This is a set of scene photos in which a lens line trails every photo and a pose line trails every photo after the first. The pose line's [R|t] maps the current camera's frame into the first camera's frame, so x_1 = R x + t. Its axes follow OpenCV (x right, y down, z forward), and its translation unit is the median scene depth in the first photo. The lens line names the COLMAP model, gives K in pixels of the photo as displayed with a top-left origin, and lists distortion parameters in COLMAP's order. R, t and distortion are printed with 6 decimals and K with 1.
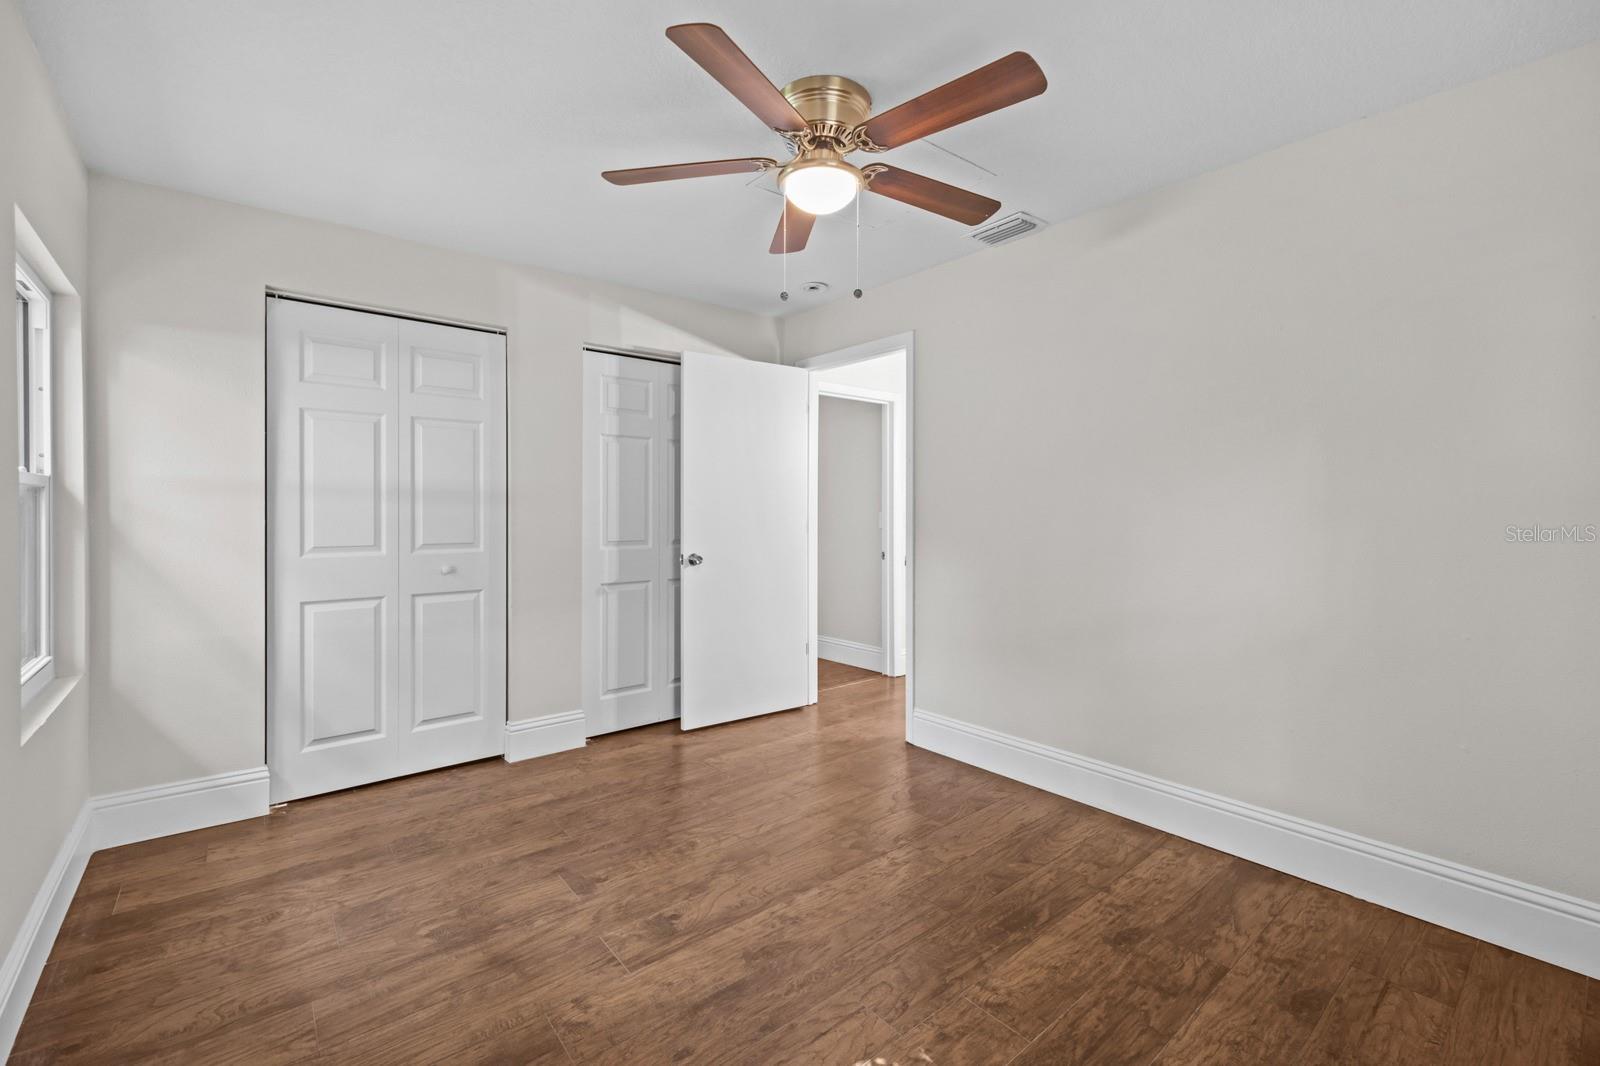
lens RADIAL K [[662.2, 0, 796.1], [0, 662.2, 517.0], [0, 0, 1]] dist [0.001712, 0.000299]
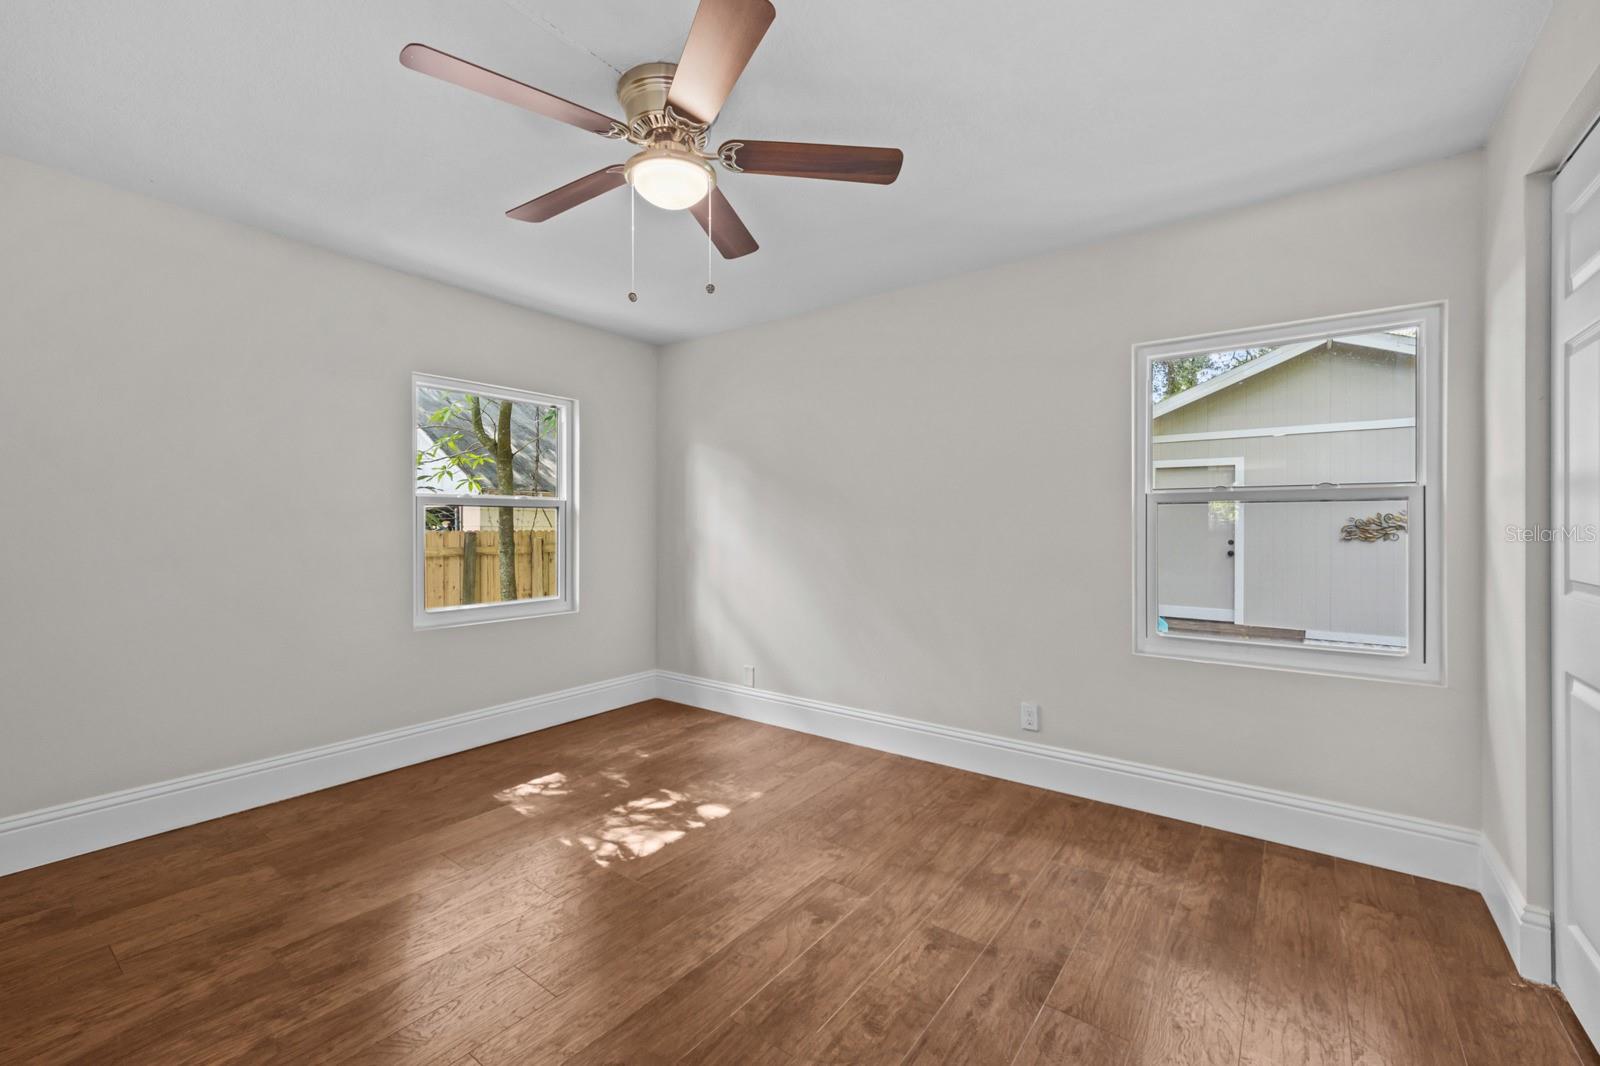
lens RADIAL K [[662.2, 0, 796.1], [0, 662.2, 517.0], [0, 0, 1]] dist [0.001712, 0.000299]
pose [[-0.972831, -0.006134, -0.231436, 0.086538], [-0.007512, 0.999959, 0.005074, -0.013406], [0.231395, 0.006675, -0.972837, 1.993789]]
